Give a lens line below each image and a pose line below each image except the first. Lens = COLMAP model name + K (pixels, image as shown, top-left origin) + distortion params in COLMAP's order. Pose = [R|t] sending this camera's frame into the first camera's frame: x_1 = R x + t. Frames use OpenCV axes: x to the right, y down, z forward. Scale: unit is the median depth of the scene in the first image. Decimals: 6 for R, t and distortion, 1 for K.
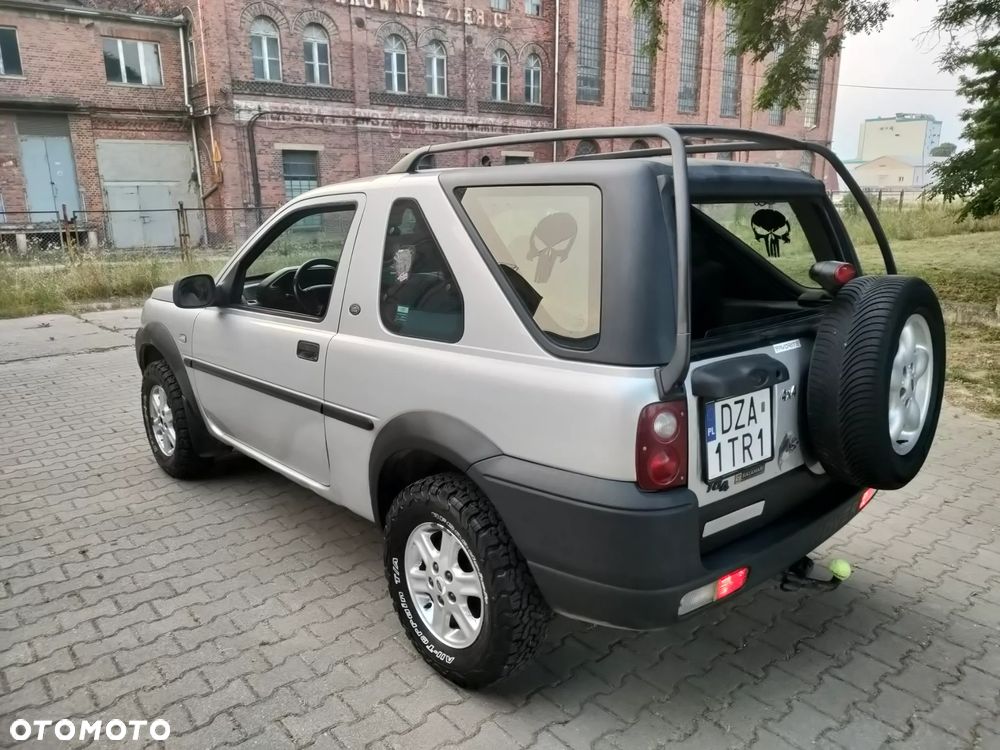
lens RADIAL K [[717.0, 0, 493.2], [0, 717.0, 374.7], [0, 0, 1]] dist [0.083581, -0.095708]
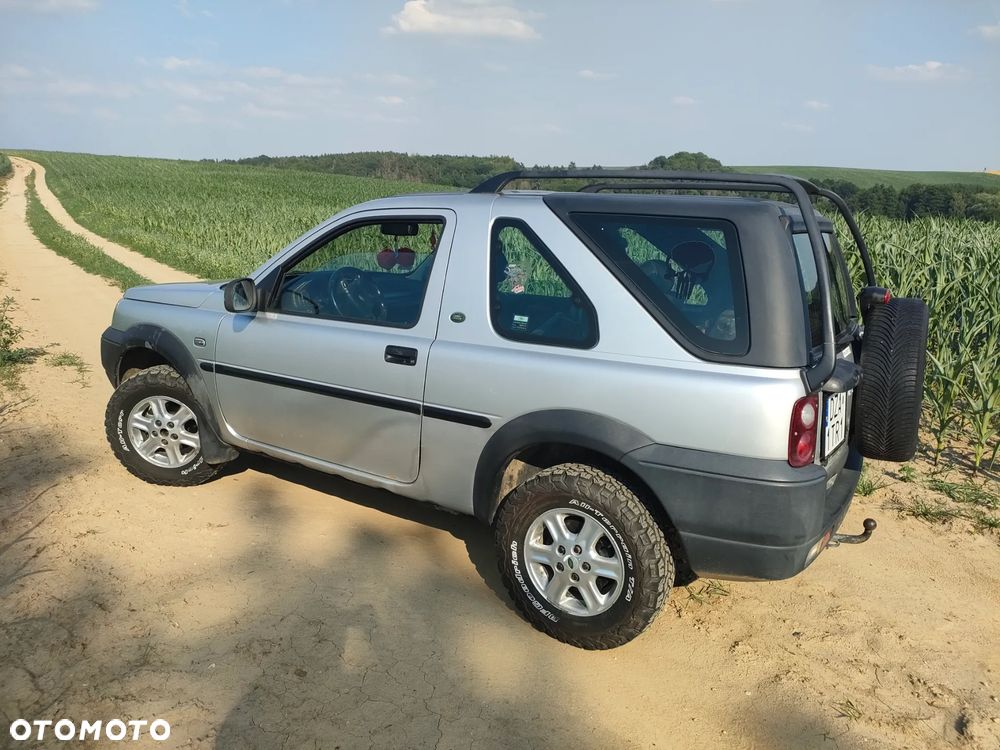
lens RADIAL K [[726.3, 0, 495.2], [0, 726.3, 376.6], [0, 0, 1]] dist [0.052561, -0.050453]
pose [[0.963745, -0.008041, 0.266705, -0.567192], [0.008382, 0.999965, -0.000139, -0.001650], [-0.266695, 0.002370, 0.963778, -0.084996]]
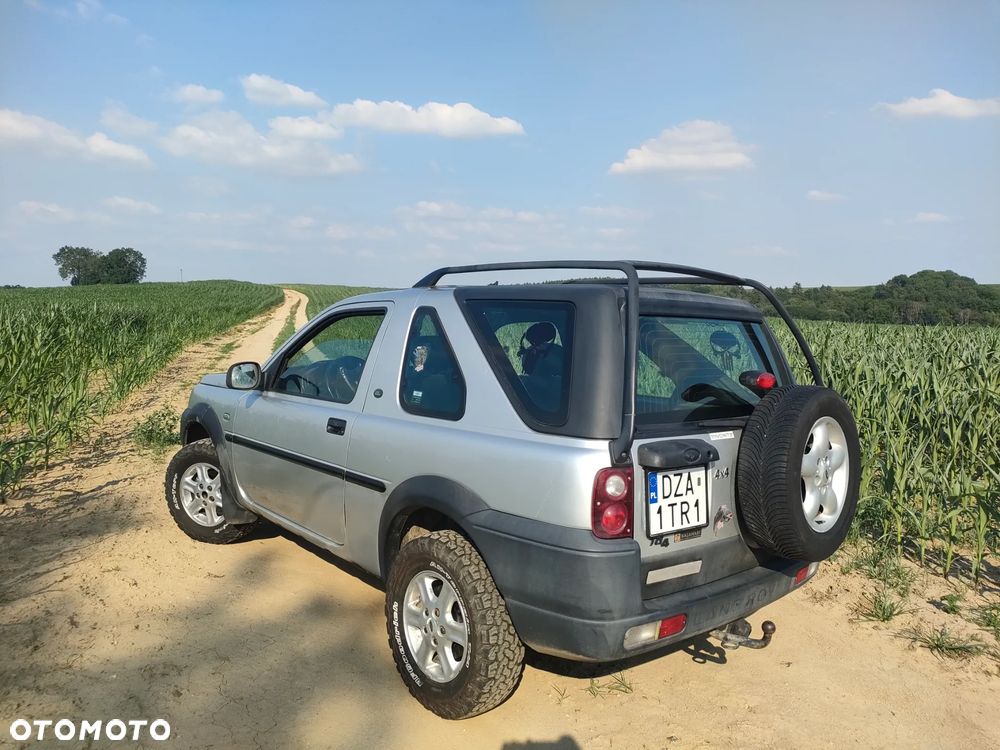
lens RADIAL K [[726.3, 0, 495.2], [0, 726.3, 376.6], [0, 0, 1]] dist [0.052561, -0.050453]
pose [[0.998379, 0.052466, -0.022048, 0.039594], [-0.055277, 0.986150, -0.156372, 0.082502], [0.013538, 0.157337, 0.987452, -0.277104]]
